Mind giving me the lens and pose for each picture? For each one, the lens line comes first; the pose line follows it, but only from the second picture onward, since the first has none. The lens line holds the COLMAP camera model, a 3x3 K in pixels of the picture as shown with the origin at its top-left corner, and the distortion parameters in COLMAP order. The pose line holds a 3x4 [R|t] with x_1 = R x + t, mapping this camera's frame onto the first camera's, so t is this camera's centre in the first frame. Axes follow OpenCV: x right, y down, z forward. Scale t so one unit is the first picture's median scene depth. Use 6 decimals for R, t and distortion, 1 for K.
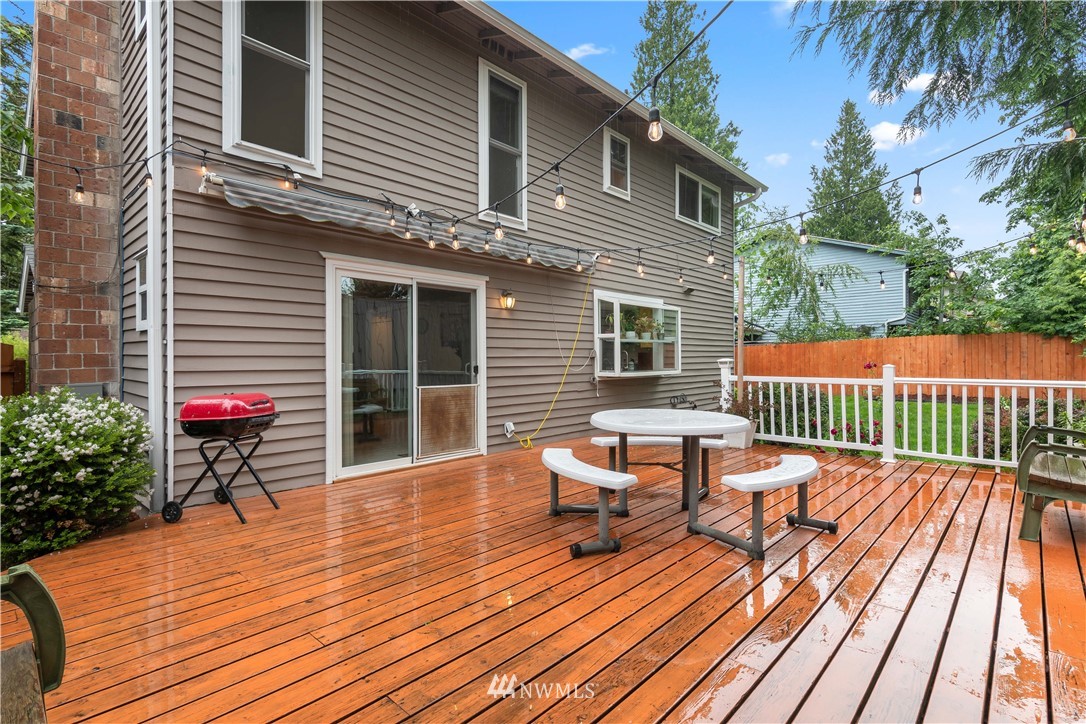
lens RADIAL K [[519.6, 0, 543.0], [0, 519.6, 362.0], [0, 0, 1]] dist [0.000218, 0.000178]
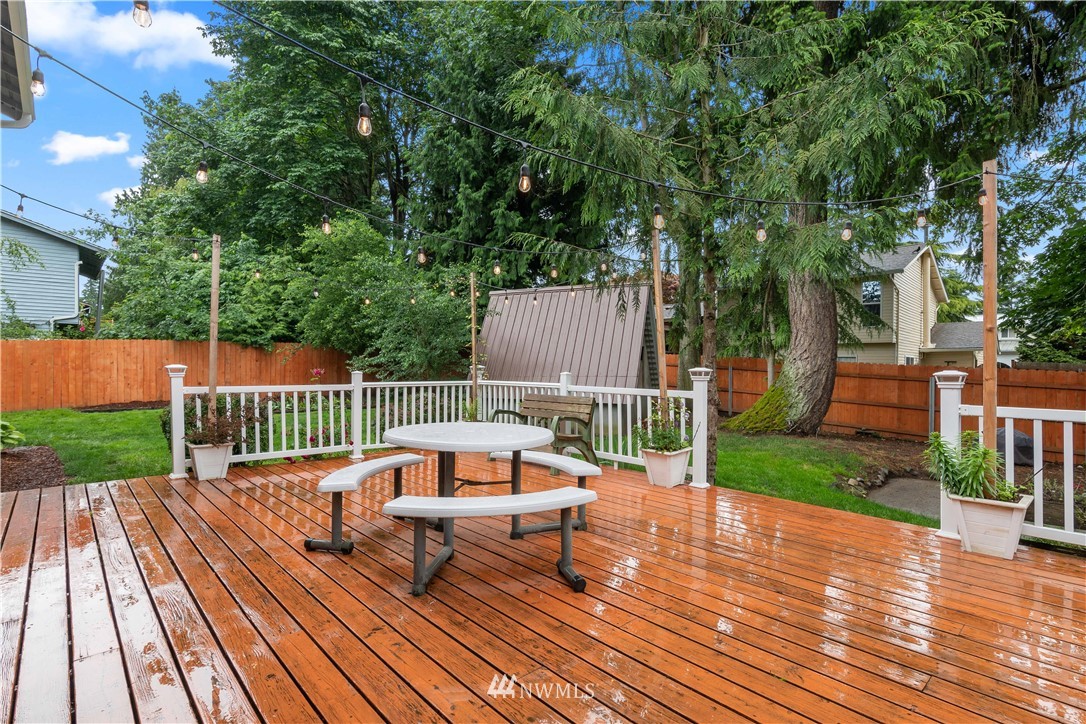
lens RADIAL K [[522.9, 0, 541.8], [0, 522.9, 366.9], [0, 0, 1]] dist [0.000589, -0.000052]
pose [[0.073856, 0.000044, 0.997269, -0.192616], [-0.001881, 0.999998, 0.000095, -0.002562], [-0.997267, -0.001883, 0.073856, 0.228018]]
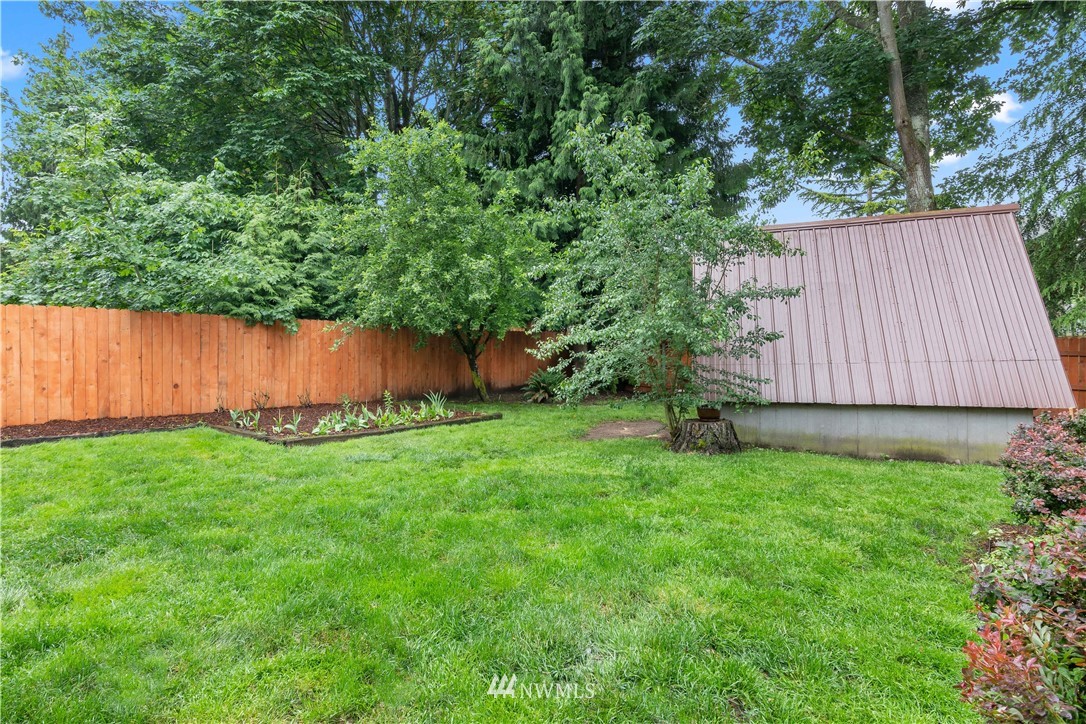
lens RADIAL K [[519.6, 0, 543.0], [0, 519.6, 362.0], [0, 0, 1]] dist [0.000218, 0.000178]
pose [[-0.066518, 0.004548, 0.997775, 0.215112], [0.007489, 0.999964, -0.004059, 0.011525], [-0.997757, 0.007203, -0.066550, 0.650428]]
